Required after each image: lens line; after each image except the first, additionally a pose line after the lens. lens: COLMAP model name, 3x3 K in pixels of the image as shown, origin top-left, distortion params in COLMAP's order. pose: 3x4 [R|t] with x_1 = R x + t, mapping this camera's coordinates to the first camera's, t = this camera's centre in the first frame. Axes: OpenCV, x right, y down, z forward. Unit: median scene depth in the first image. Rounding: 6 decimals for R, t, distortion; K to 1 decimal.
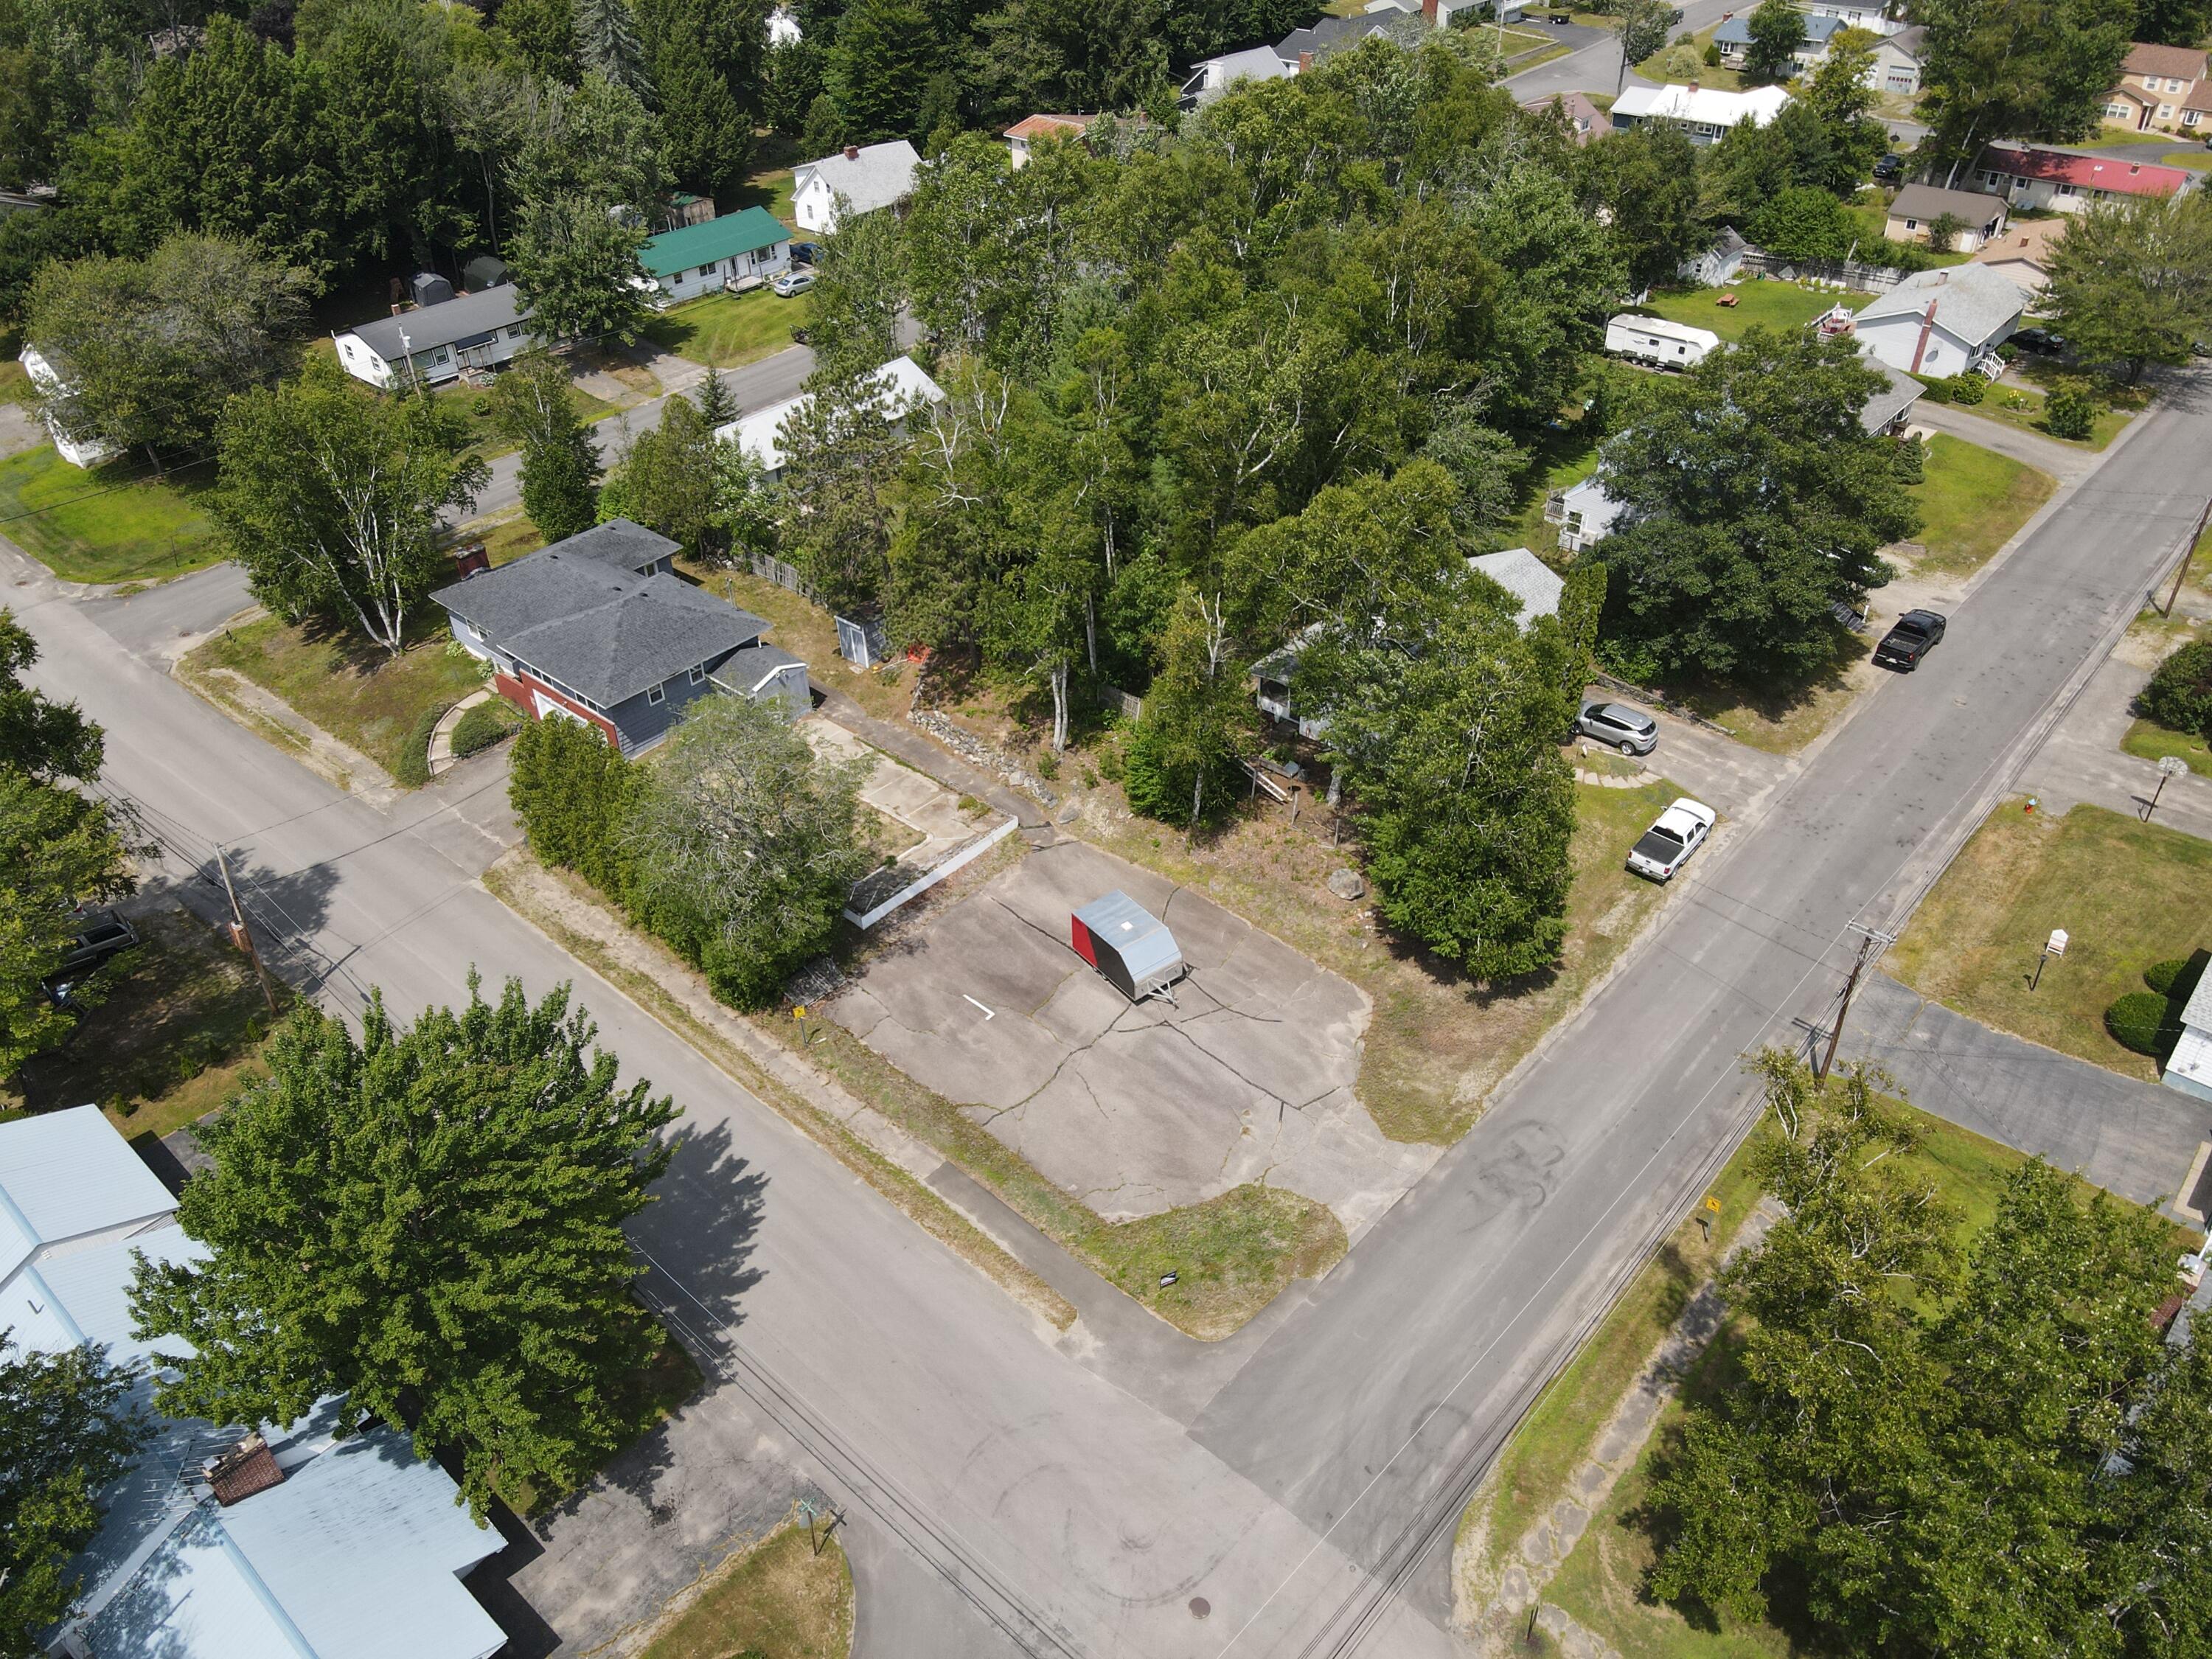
lens RADIAL K [[1626.3, 0, 1105.5], [0, 1626.3, 817.4], [0, 0, 1]] dist [-0.011429, 0.049646]
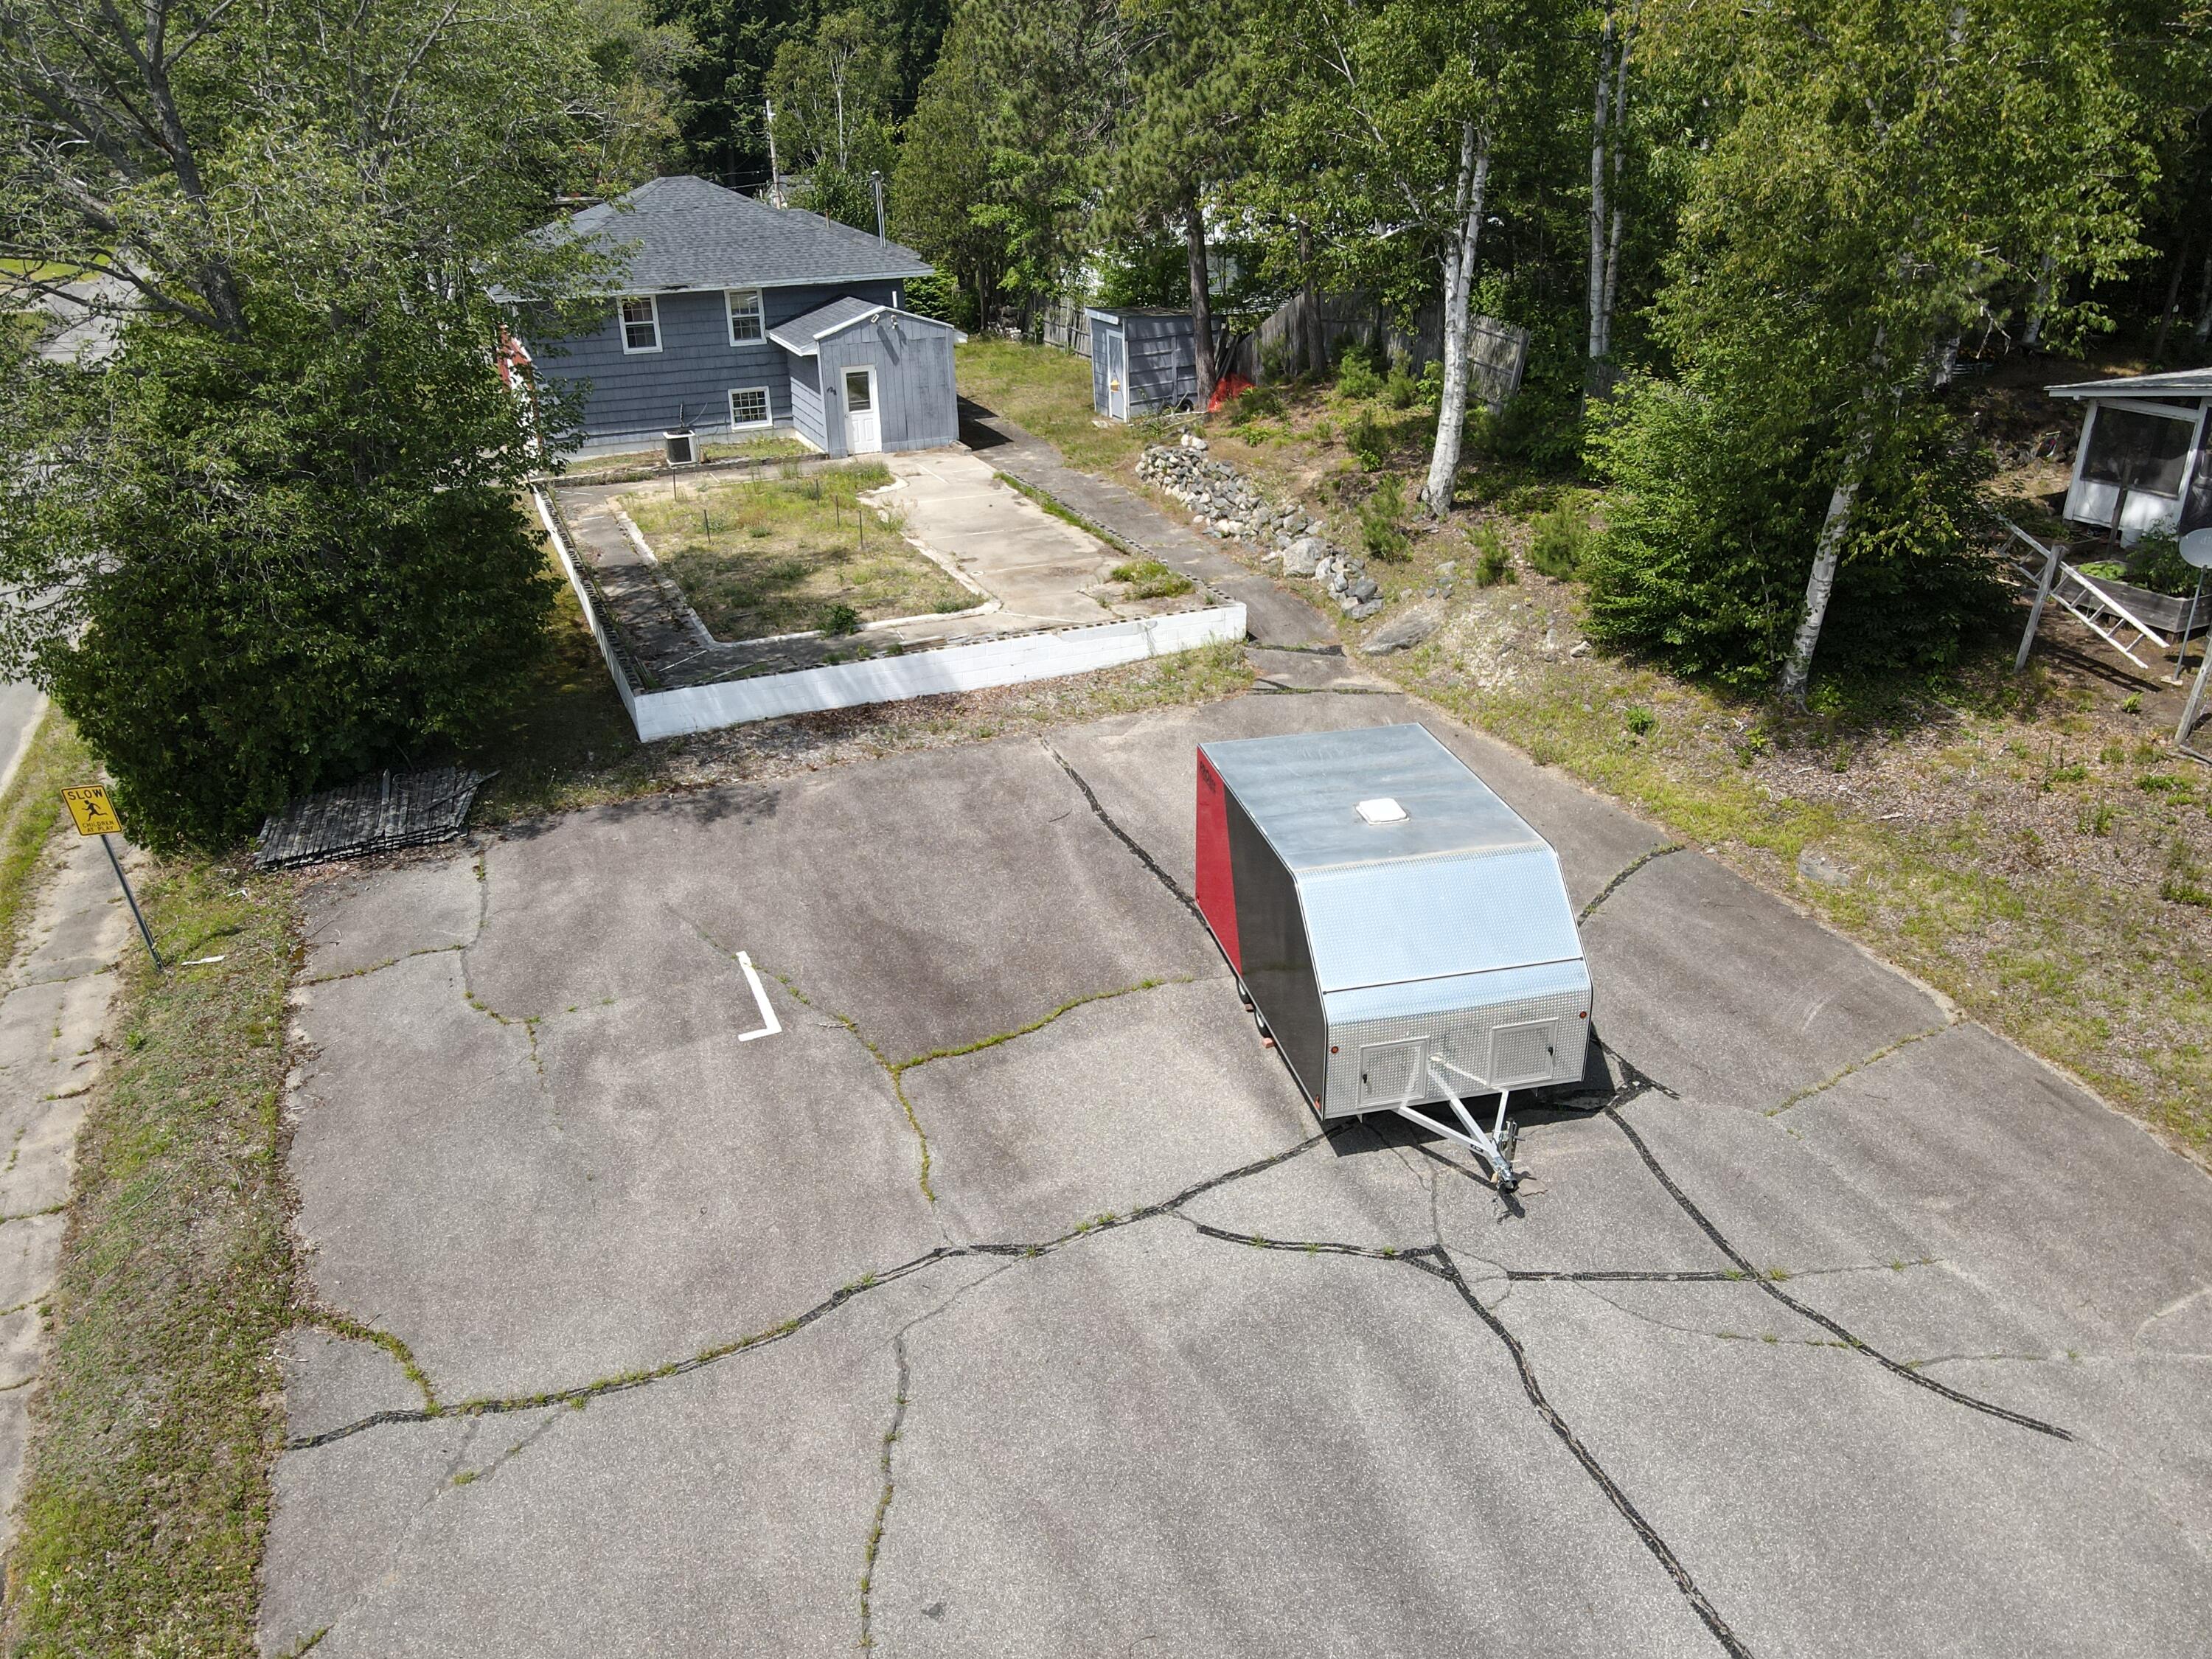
lens RADIAL K [[1626.3, 0, 1105.5], [0, 1626.3, 817.4], [0, 0, 1]] dist [-0.011429, 0.049646]
pose [[0.903640, 0.183277, -0.387097, 0.061803], [-0.253315, 0.957490, -0.138000, 0.099895], [0.345350, 0.222760, 0.911653, 0.700277]]
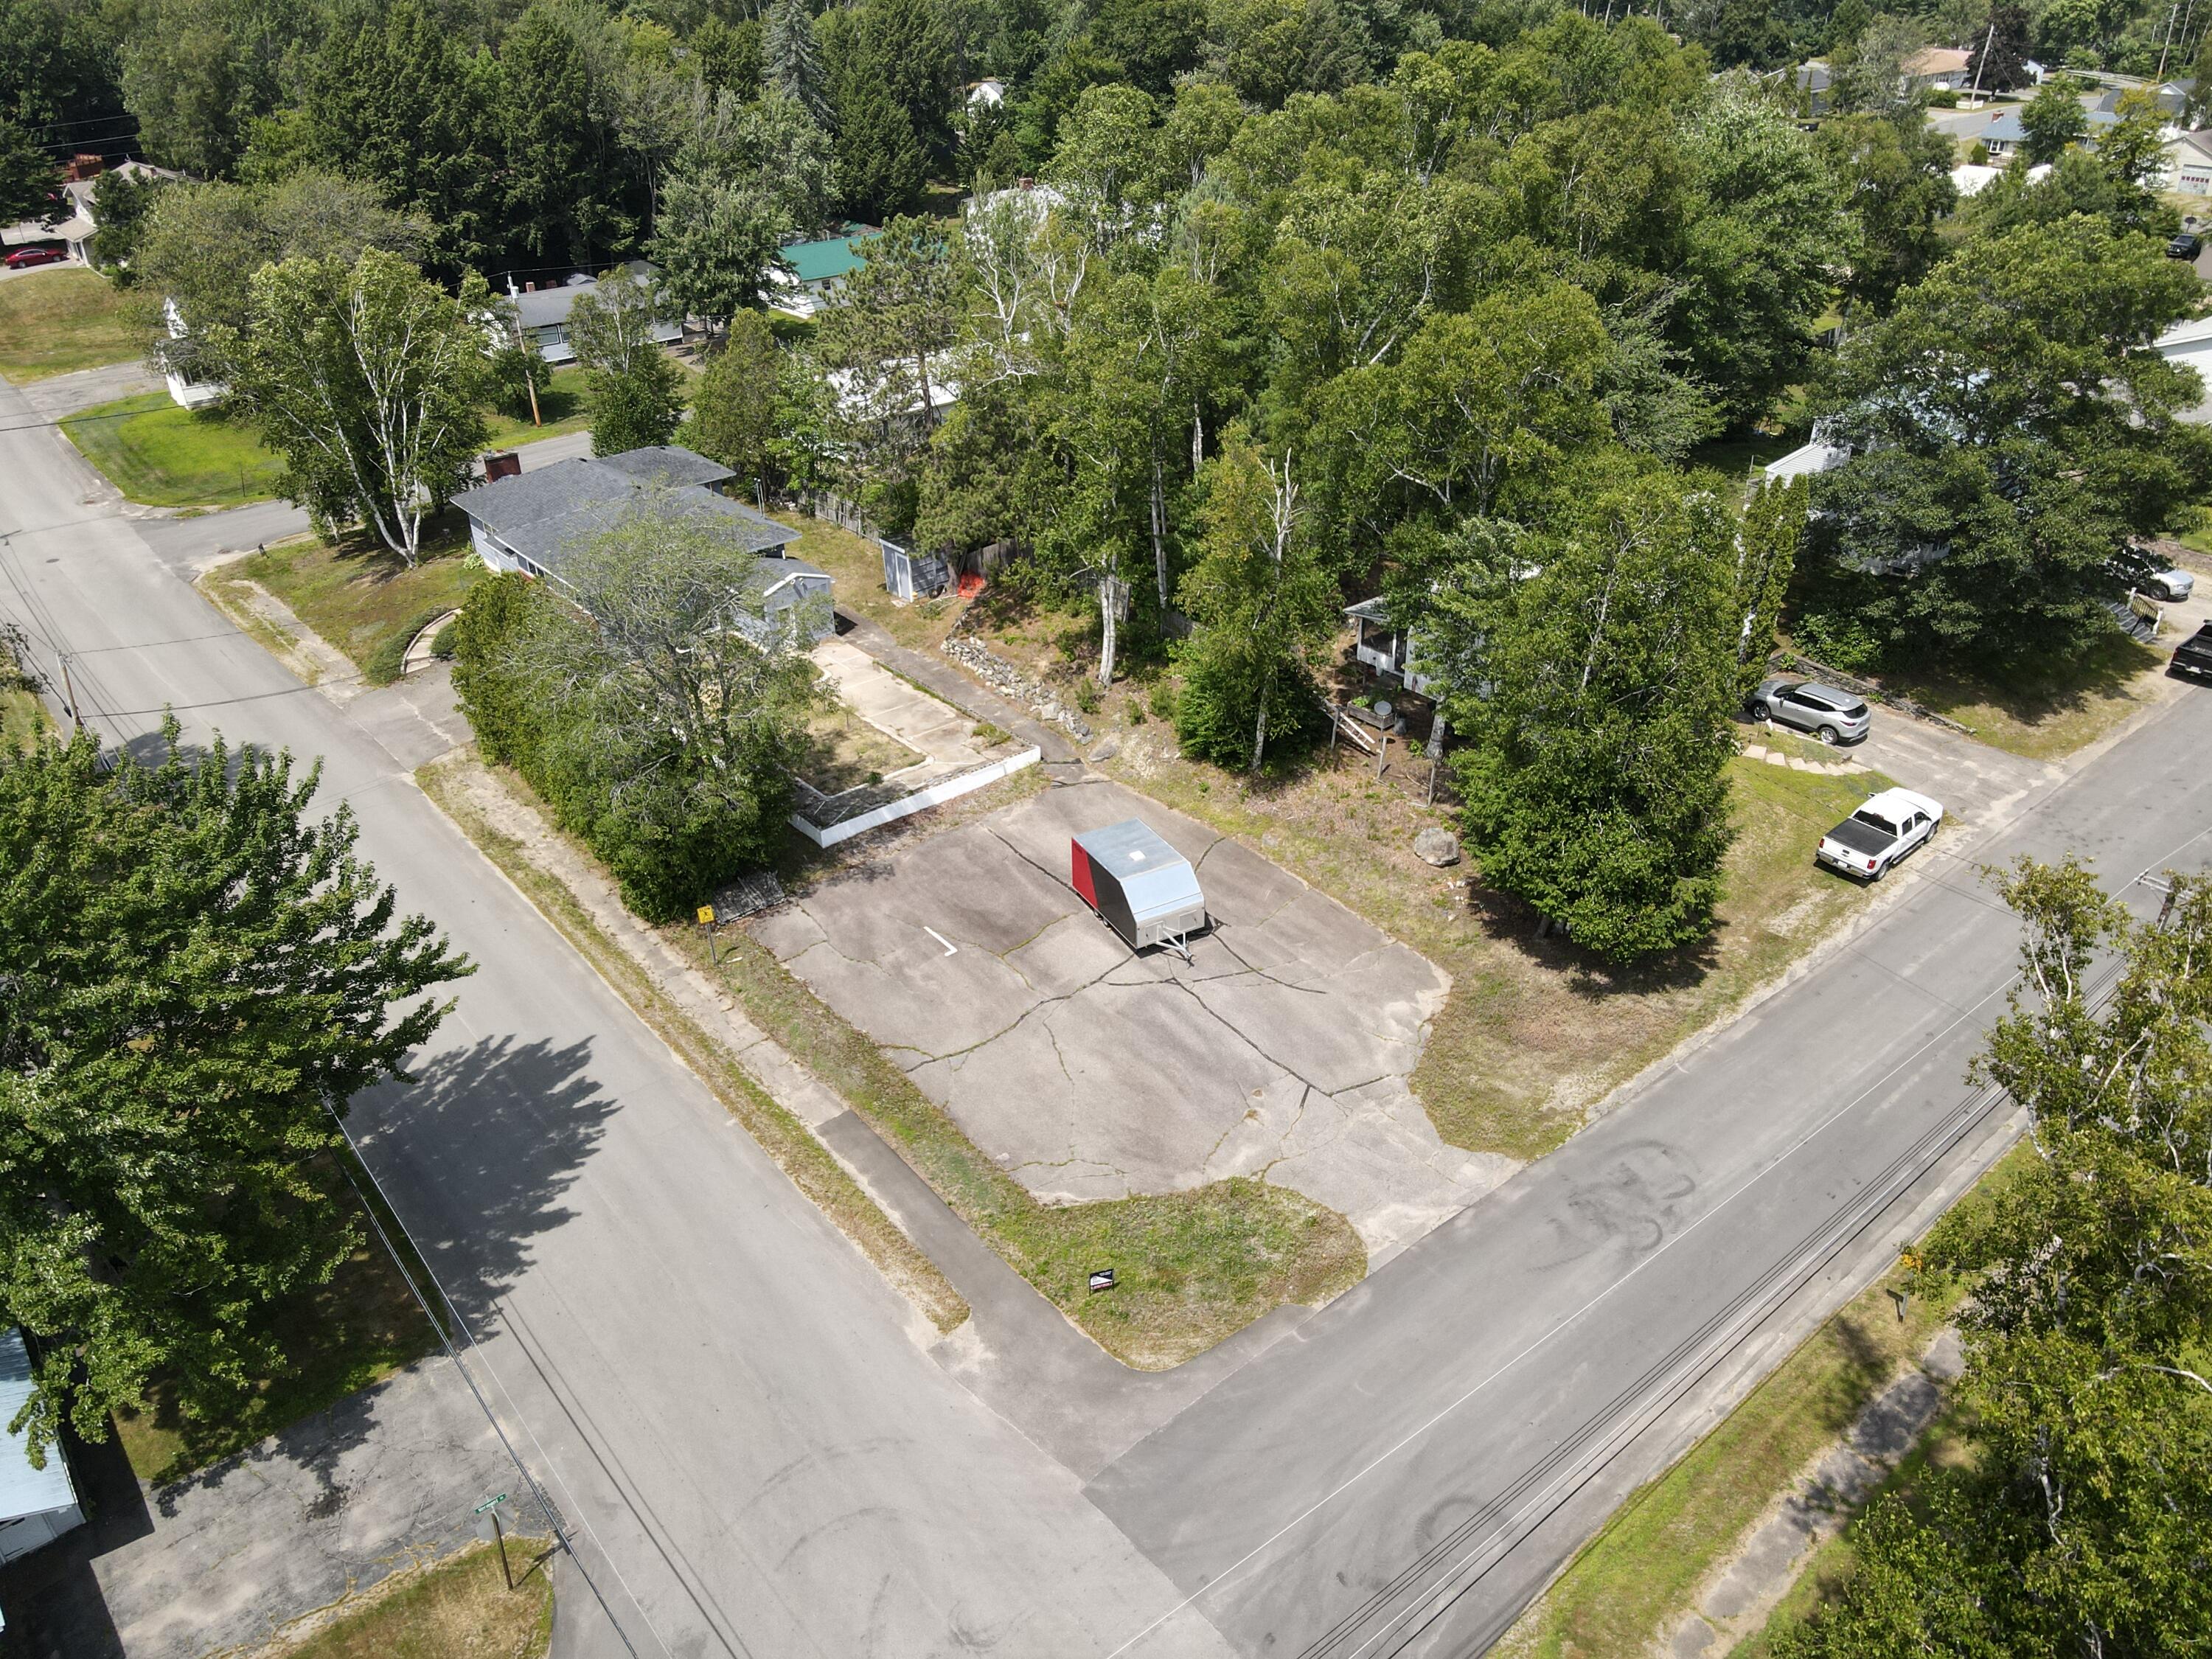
lens RADIAL K [[1626.3, 0, 1105.5], [0, 1626.3, 817.4], [0, 0, 1]] dist [-0.011429, 0.049646]
pose [[0.988850, 0.078529, -0.126529, 0.086075], [-0.091750, 0.990514, -0.102295, 0.117546], [0.117295, 0.112764, 0.986674, 0.207606]]
